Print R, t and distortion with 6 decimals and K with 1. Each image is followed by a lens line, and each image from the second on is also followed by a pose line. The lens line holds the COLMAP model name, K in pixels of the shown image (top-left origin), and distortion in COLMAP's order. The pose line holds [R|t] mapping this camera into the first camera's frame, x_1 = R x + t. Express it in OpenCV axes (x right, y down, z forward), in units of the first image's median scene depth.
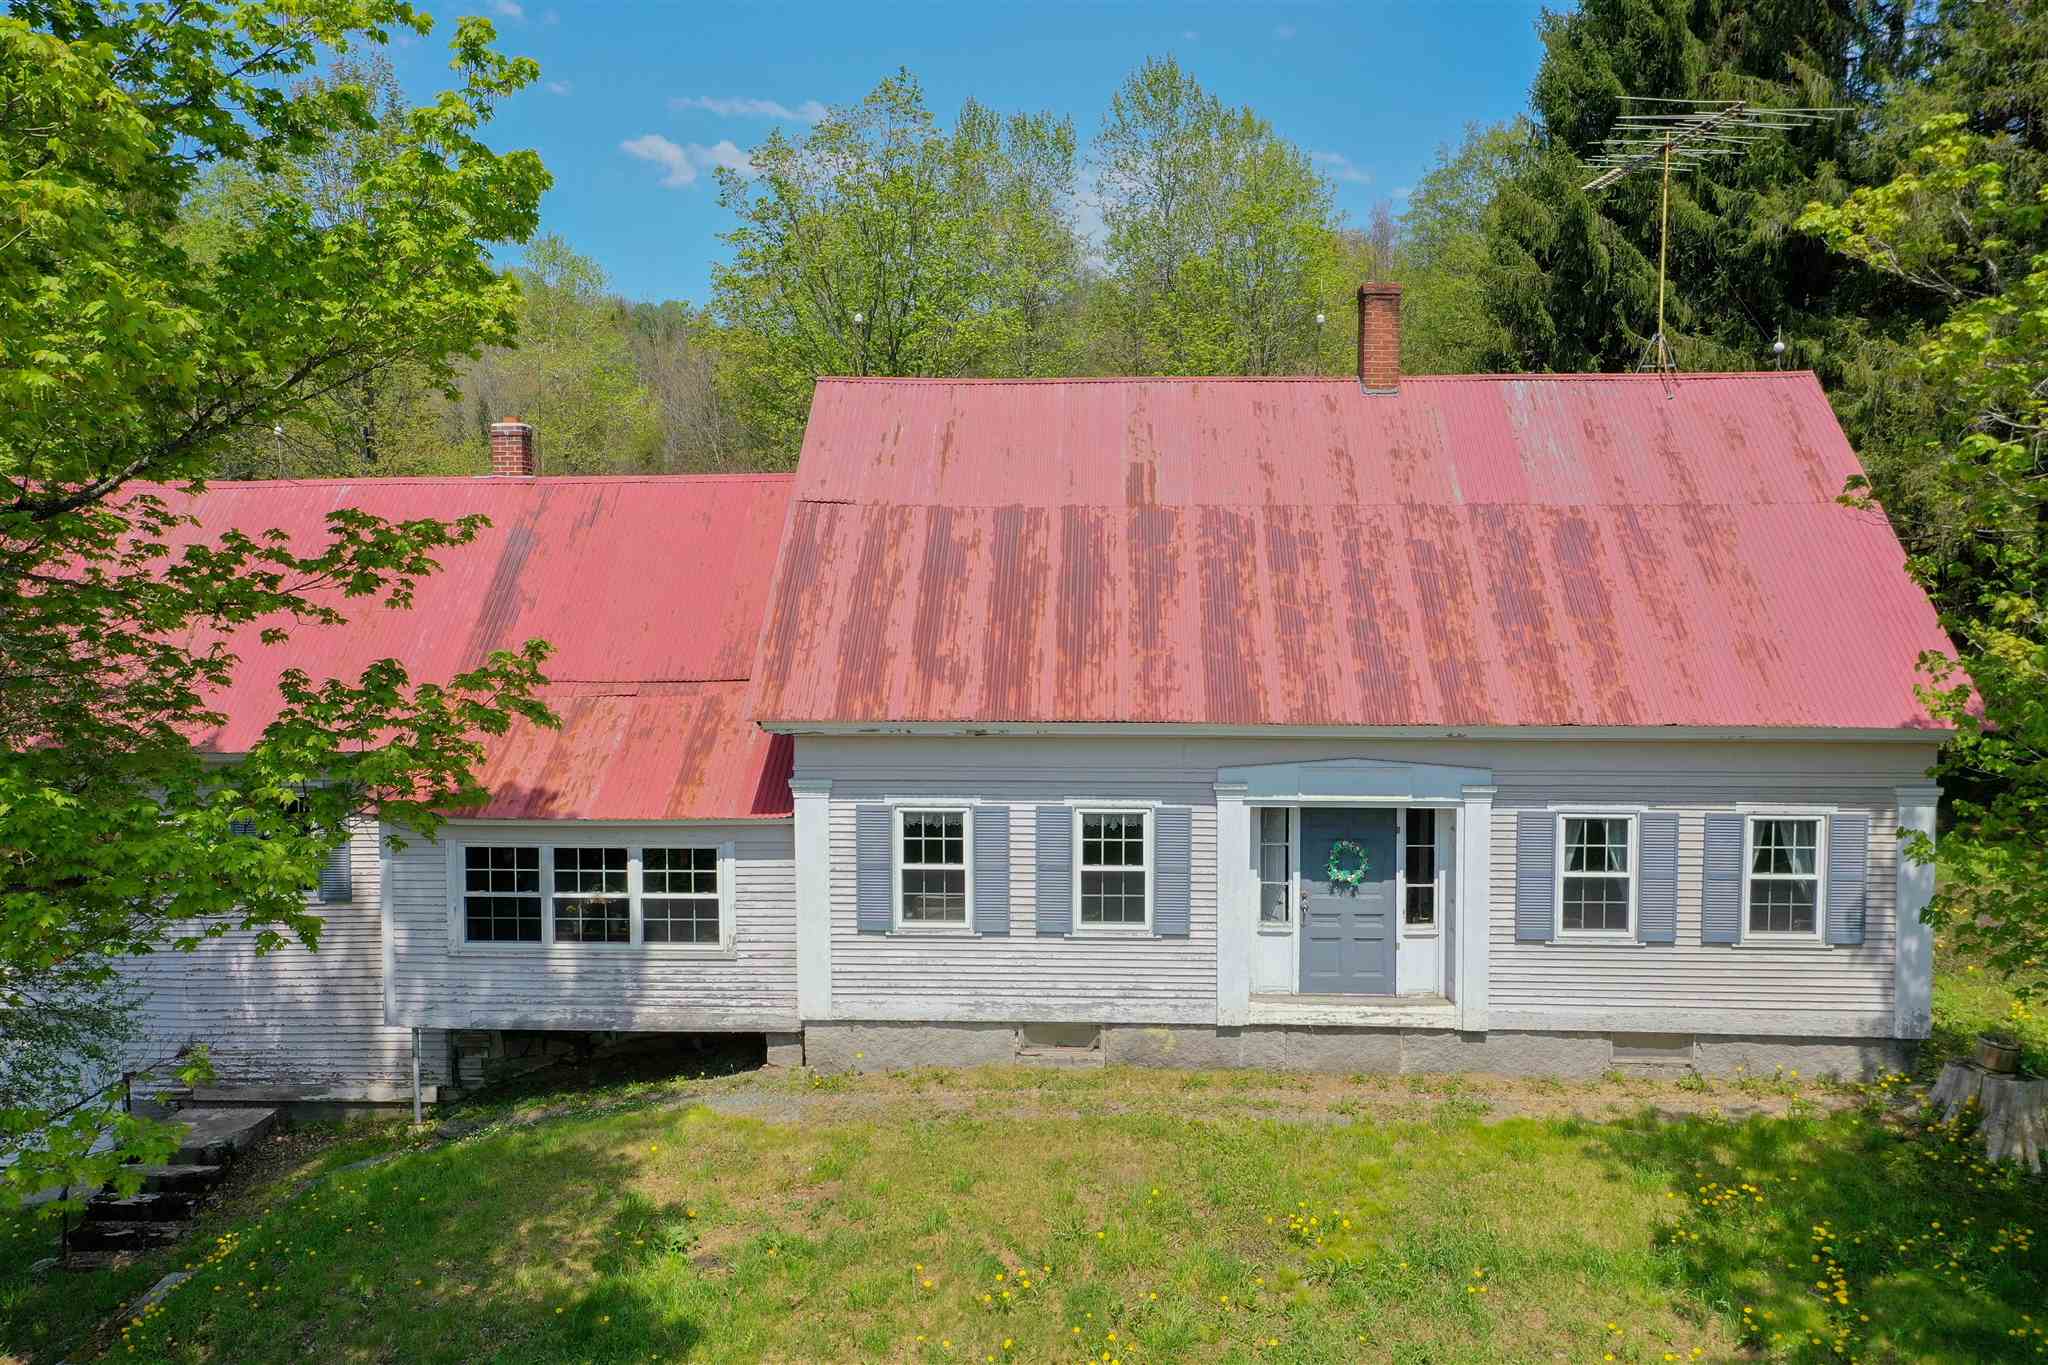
lens RADIAL K [[1608.4, 0, 1018.6], [0, 1608.4, 683.3], [0, 0, 1]] dist [-0.005821, 0.004449]
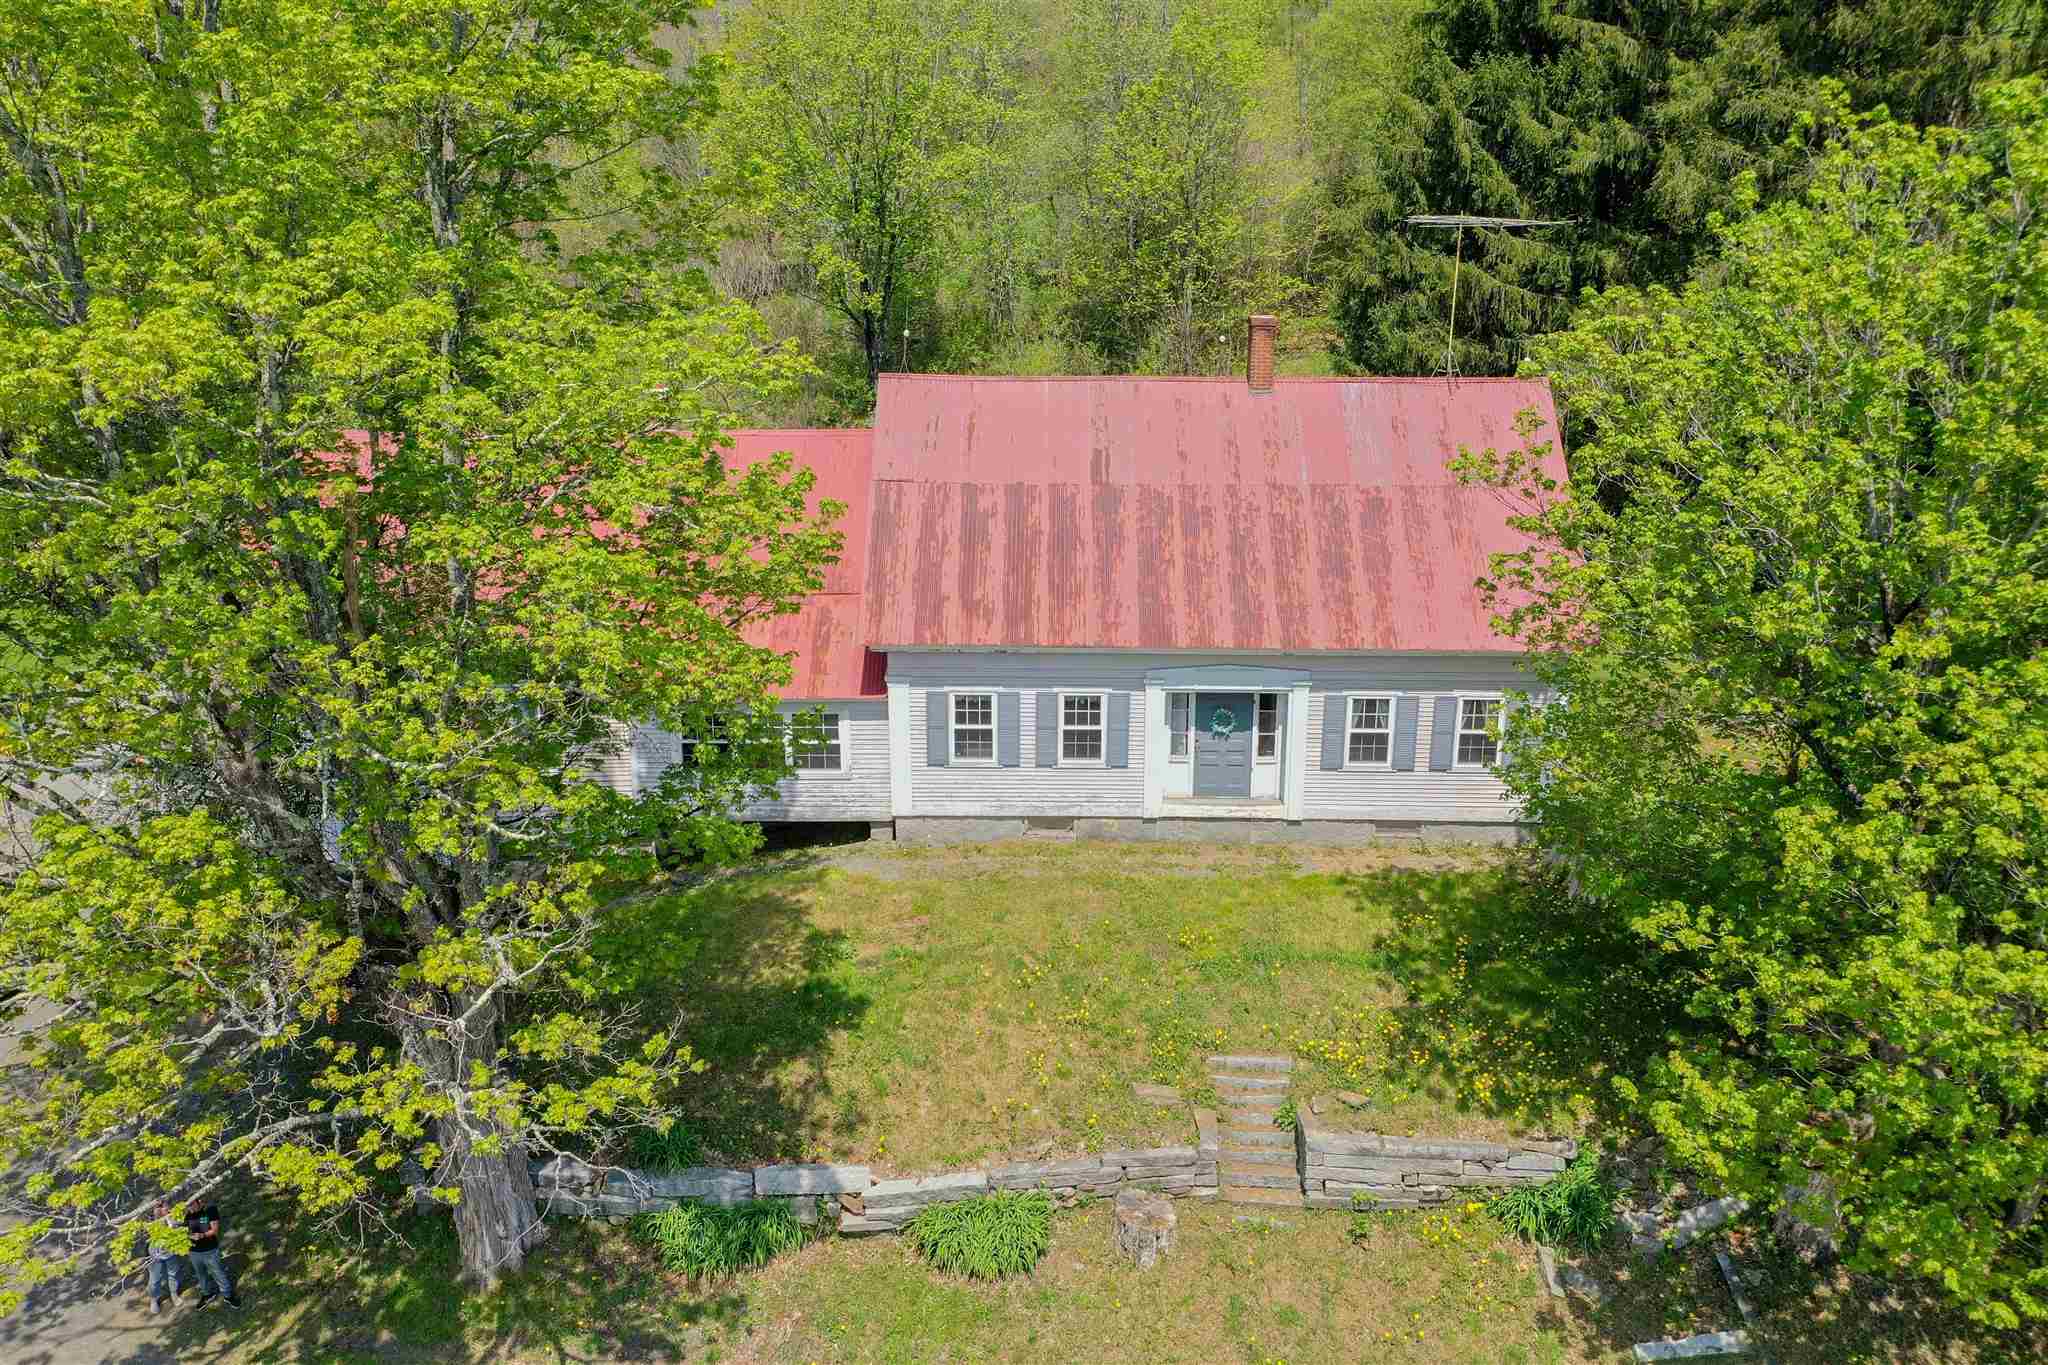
lens RADIAL K [[1608.4, 0, 1018.6], [0, 1608.4, 683.3], [0, 0, 1]] dist [-0.005821, 0.004449]
pose [[0.999229, -0.009092, 0.038184, -0.069811], [0.000166, 0.973771, 0.227530, -0.307088], [-0.039251, -0.227349, 0.973022, -0.600114]]
